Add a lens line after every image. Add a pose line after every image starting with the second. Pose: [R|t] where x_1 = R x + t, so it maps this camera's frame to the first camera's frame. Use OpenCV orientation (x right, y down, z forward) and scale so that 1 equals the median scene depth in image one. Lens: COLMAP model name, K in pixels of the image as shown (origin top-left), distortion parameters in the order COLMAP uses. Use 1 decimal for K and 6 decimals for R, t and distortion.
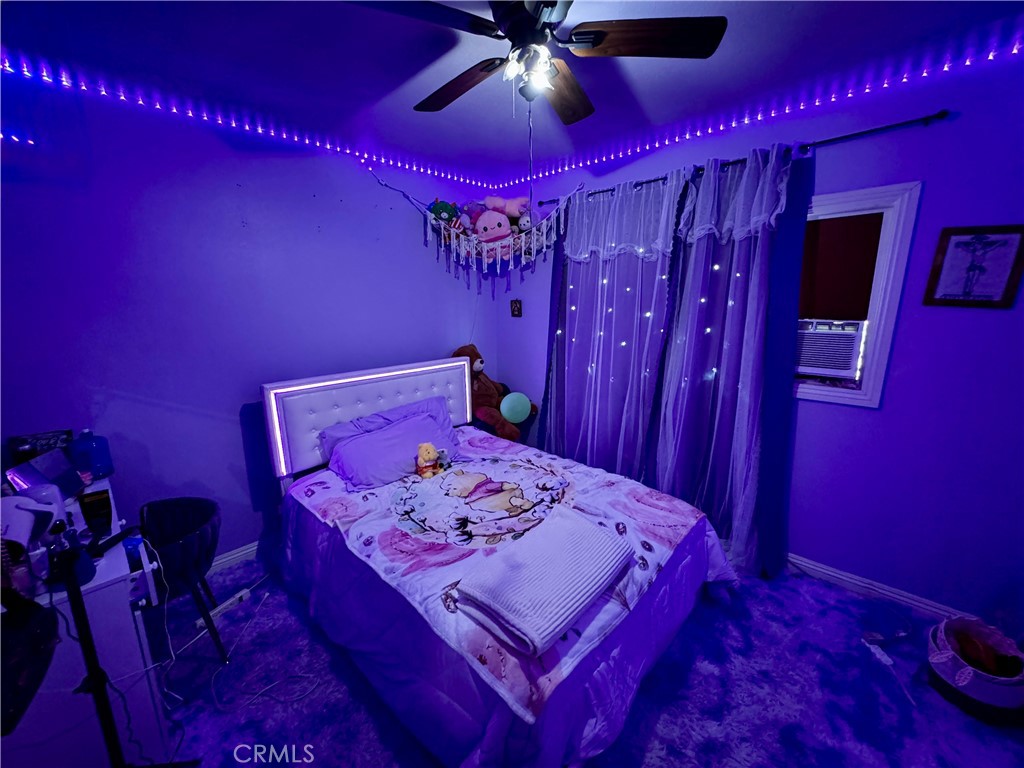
lens RADIAL K [[408.7, 0, 510.2], [0, 408.7, 385.4], [0, 0, 1]] dist [-0.003290, -0.000083]
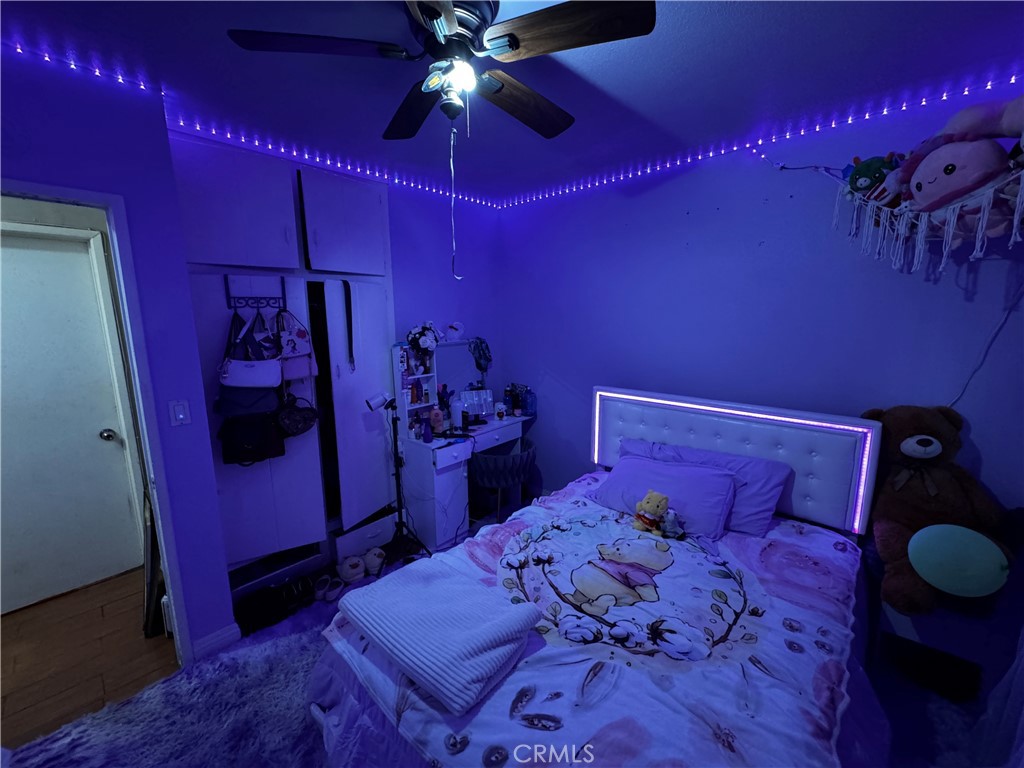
lens RADIAL K [[408.7, 0, 511.6], [0, 408.7, 385.3], [0, 0, 1]] dist [-0.003290, -0.000083]
pose [[0.028768, 0.181584, -0.982955, 0.592459], [-0.203721, 0.963787, 0.172081, -0.159568], [0.978606, 0.195298, 0.064719, 0.648978]]
